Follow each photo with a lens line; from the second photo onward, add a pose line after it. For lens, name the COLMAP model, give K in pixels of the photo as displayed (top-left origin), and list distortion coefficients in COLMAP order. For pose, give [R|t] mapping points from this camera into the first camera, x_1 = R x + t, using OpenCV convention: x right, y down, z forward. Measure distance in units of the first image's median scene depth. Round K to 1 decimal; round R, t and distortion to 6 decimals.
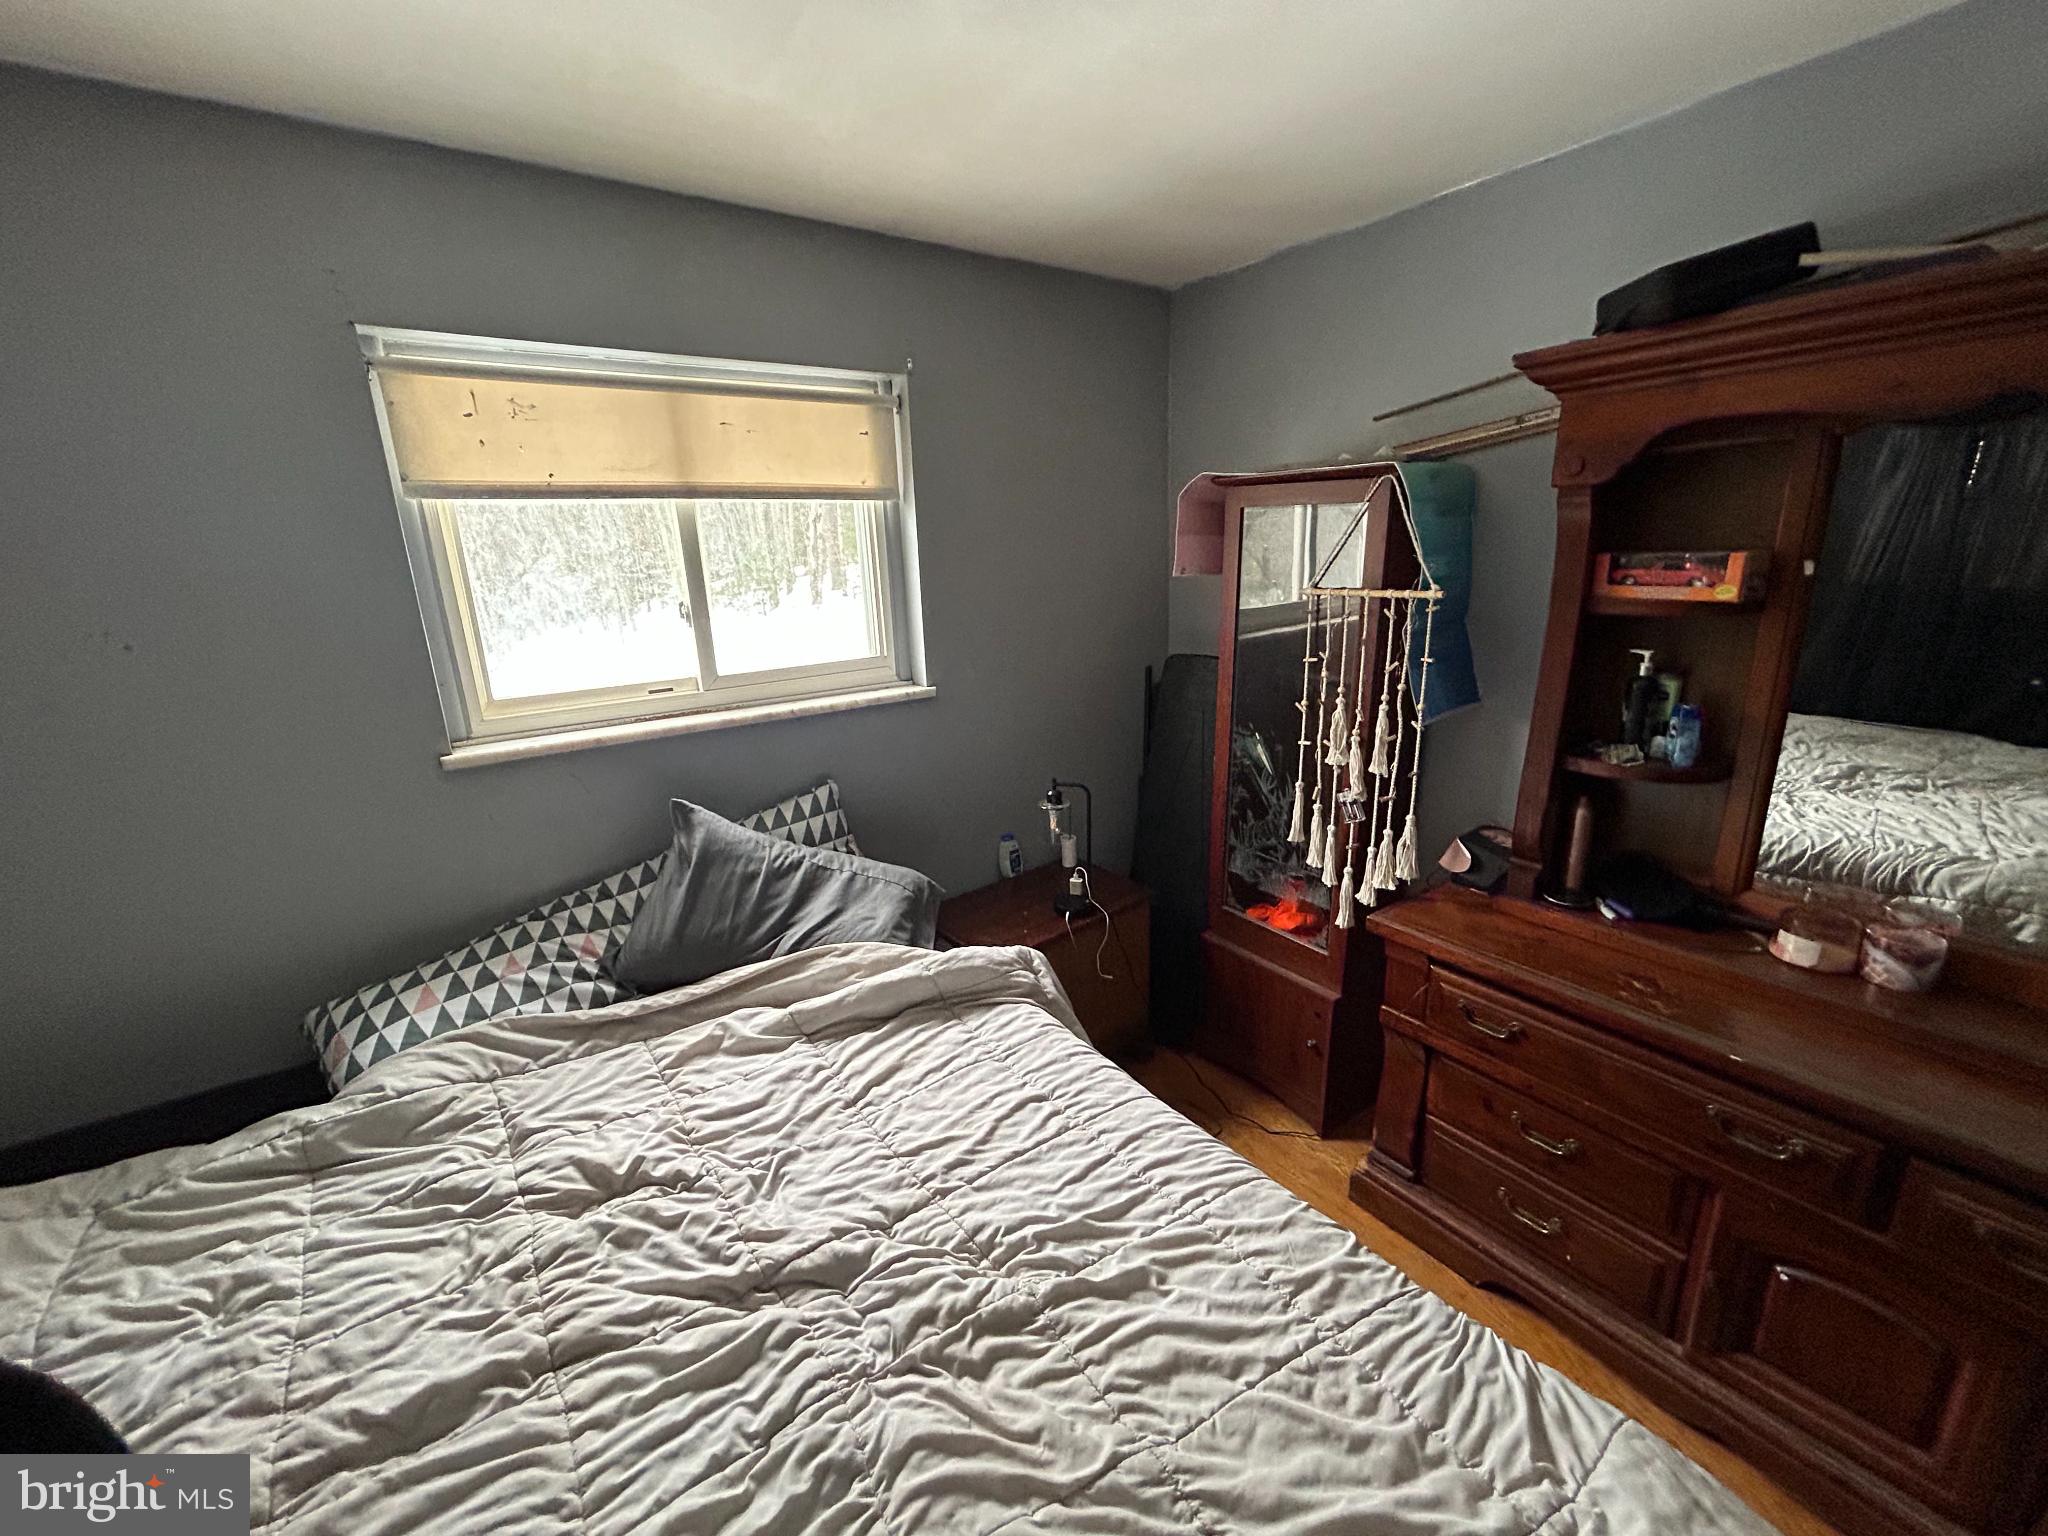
lens RADIAL K [[824.1, 0, 1024.0], [0, 824.1, 768.0], [0, 0, 1]] dist [-0.009994, 0.006346]
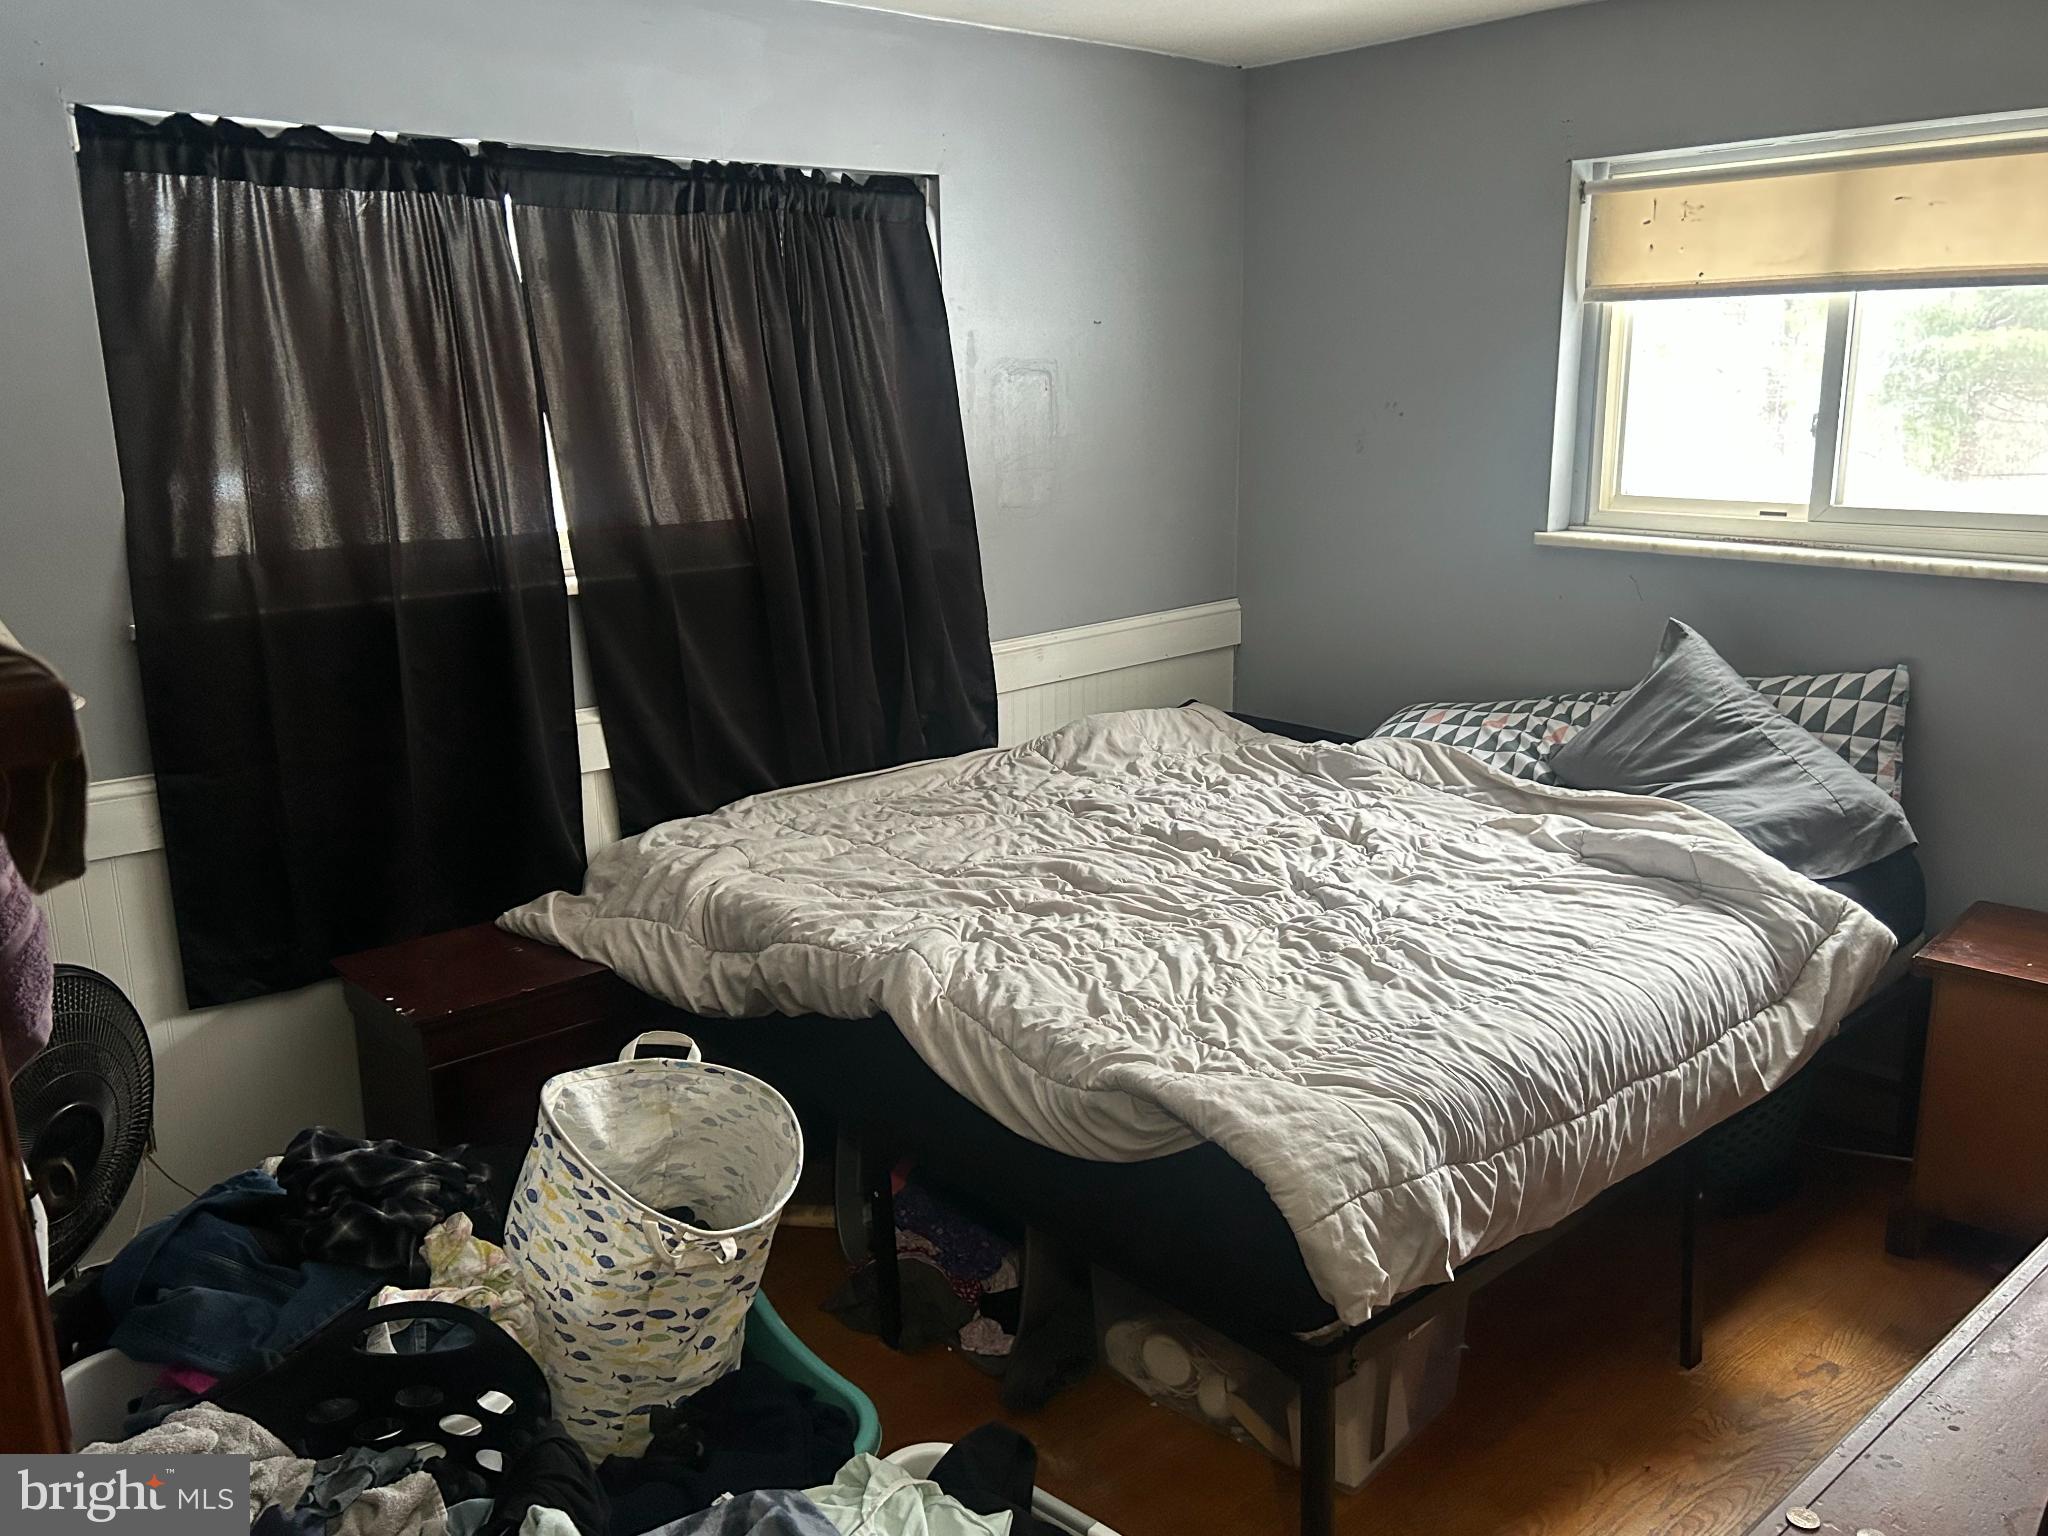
lens RADIAL K [[1648.3, 0, 1024.0], [0, 1648.3, 768.0], [0, 0, 1]] dist [-0.006968, -0.007463]
pose [[0.116101, 0.269992, -0.955837, 1.558467], [-0.244941, 0.940406, 0.235881, -0.075365], [0.962561, 0.206738, 0.175314, -0.004912]]
